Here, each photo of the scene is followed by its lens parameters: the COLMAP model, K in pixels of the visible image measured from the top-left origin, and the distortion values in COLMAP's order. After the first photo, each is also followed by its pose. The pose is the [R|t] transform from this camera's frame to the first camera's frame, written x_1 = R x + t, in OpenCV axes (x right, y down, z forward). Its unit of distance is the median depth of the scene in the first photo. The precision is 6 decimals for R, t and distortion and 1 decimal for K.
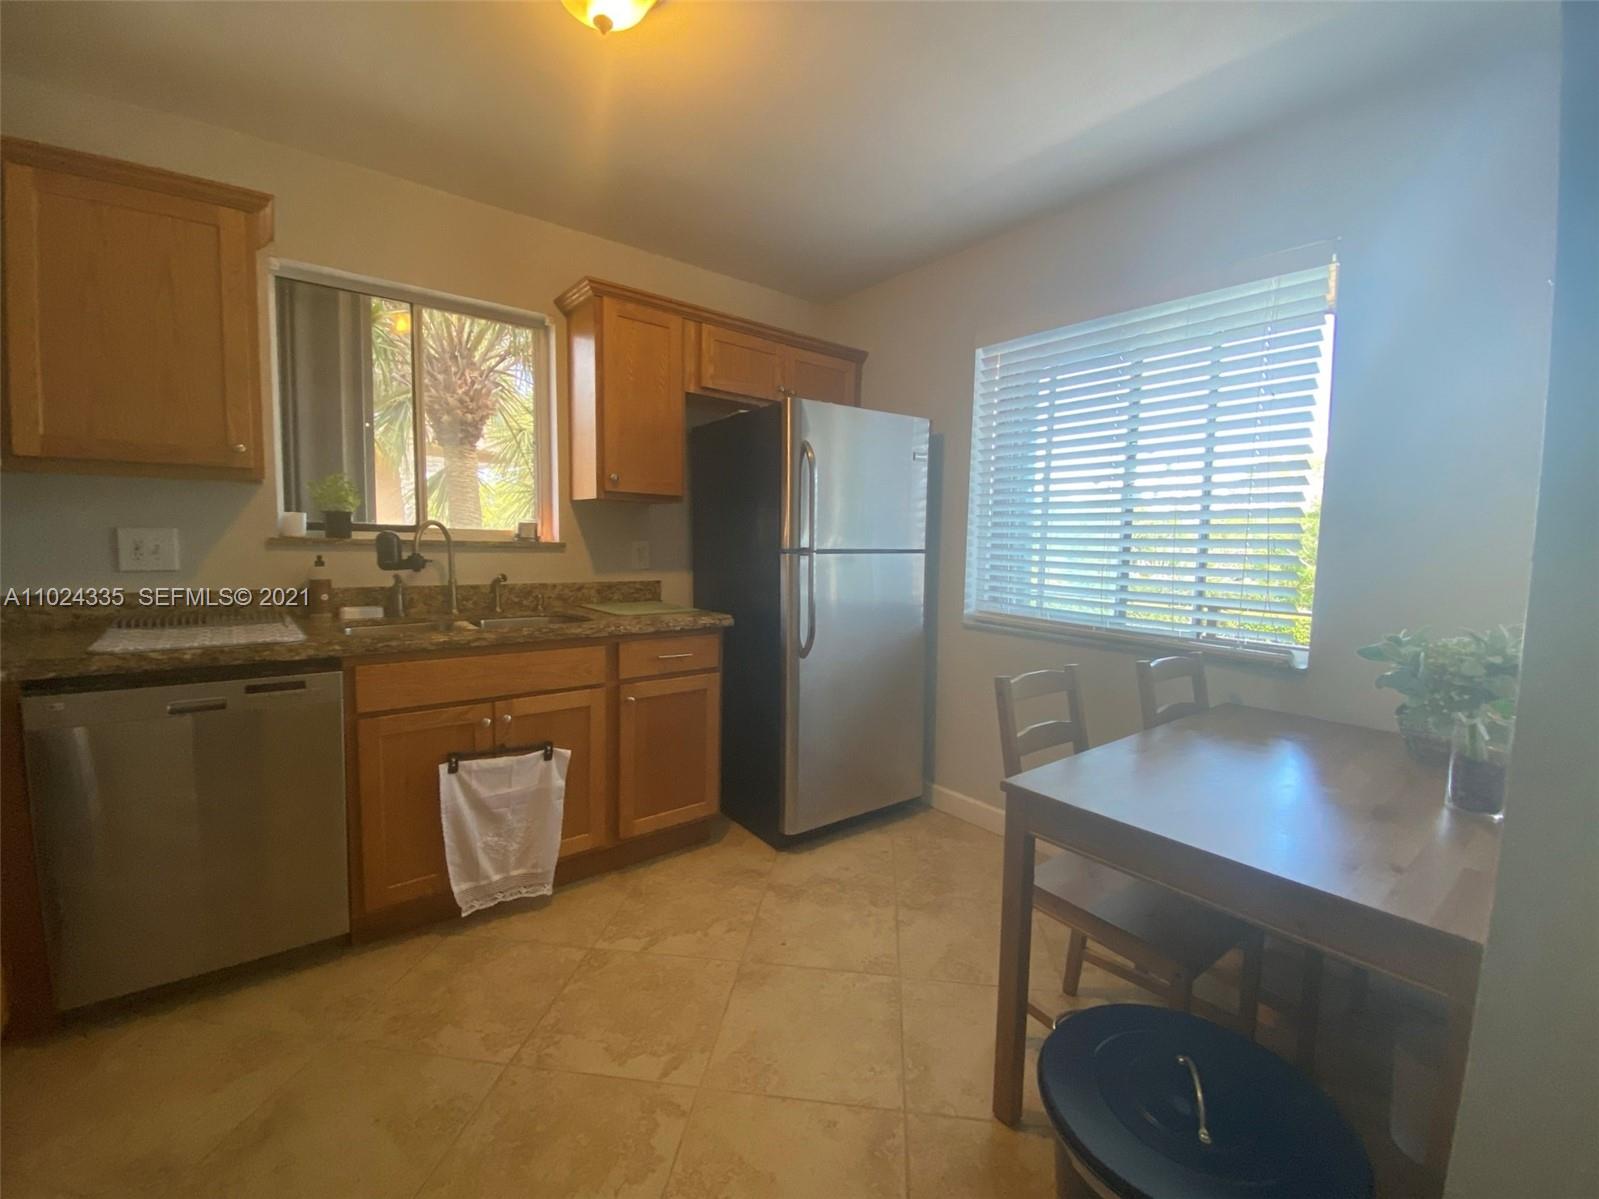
lens RADIAL K [[664.9, 0, 796.2], [0, 664.9, 597.4], [0, 0, 1]] dist [0.033656, -0.028293]
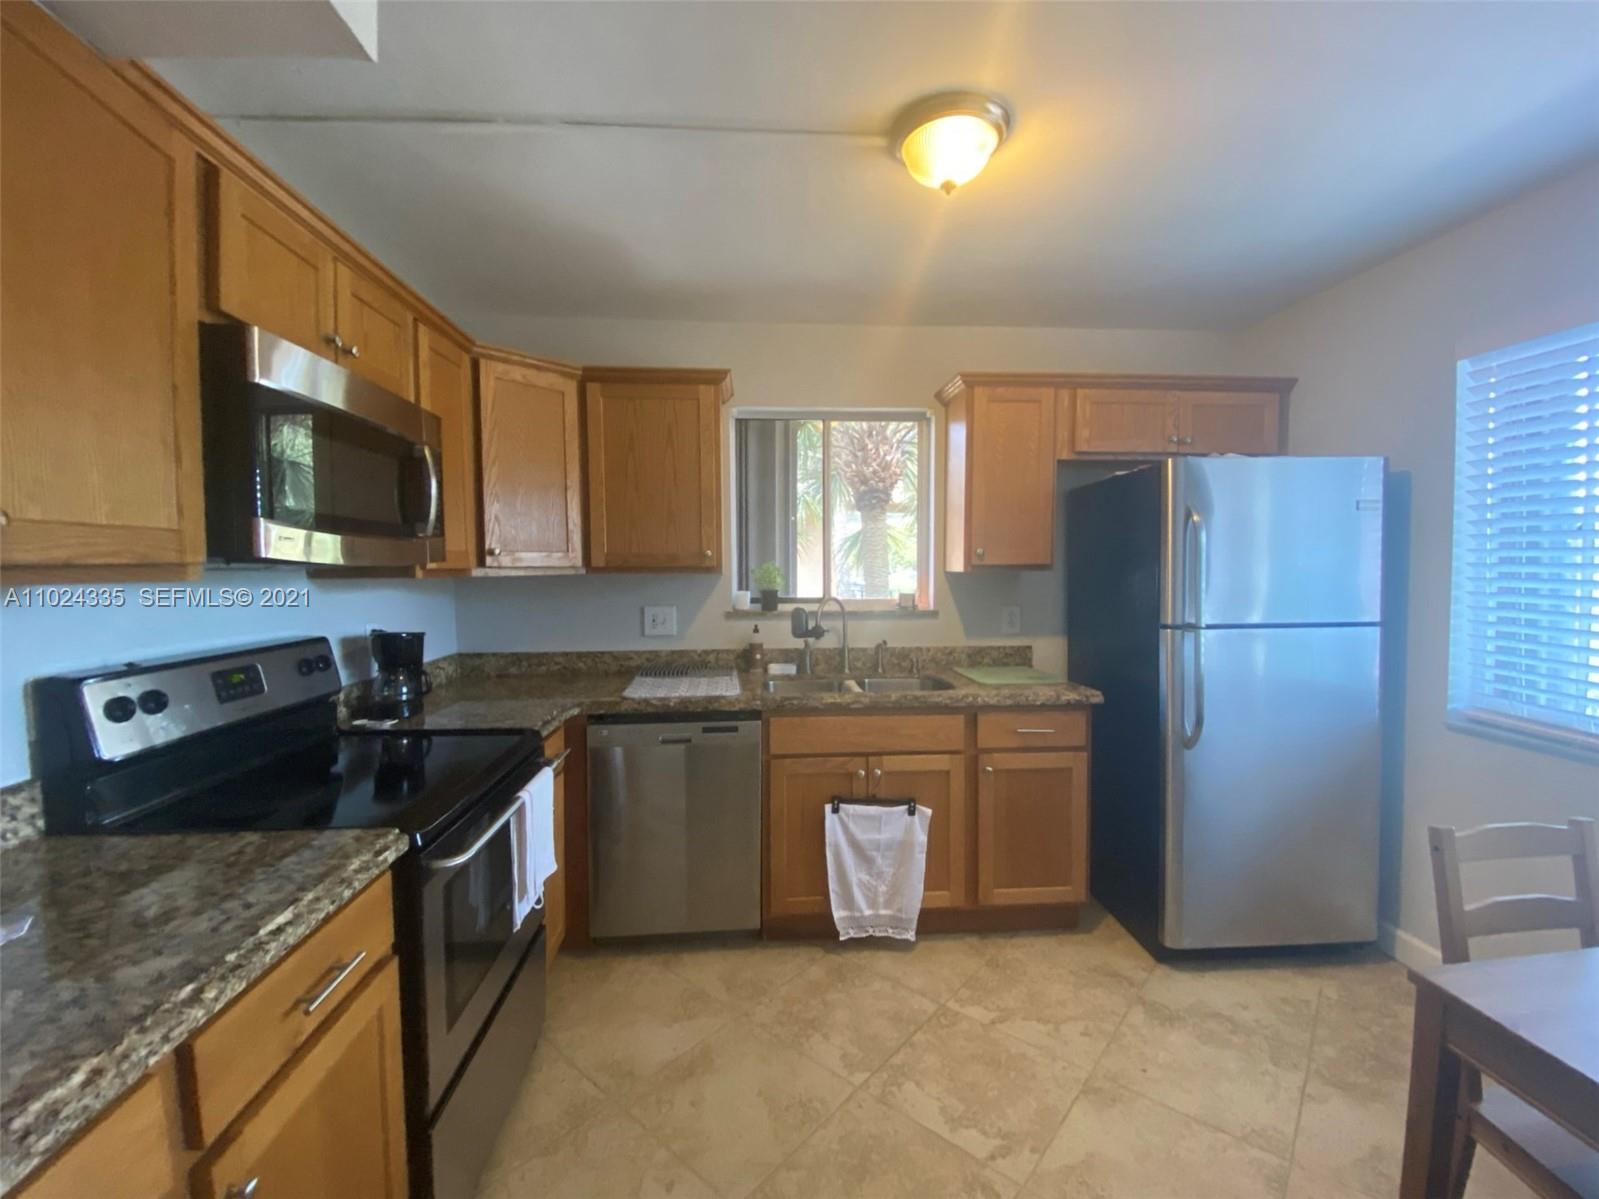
lens RADIAL K [[669.0, 0, 802.2], [0, 669.0, 599.0], [0, 0, 1]] dist [0.027934, -0.024328]
pose [[0.831485, 0.000160, -0.555547, 0.091752], [-0.027139, 0.998818, -0.040331, -0.063053], [0.554884, 0.048612, 0.830506, -0.038194]]
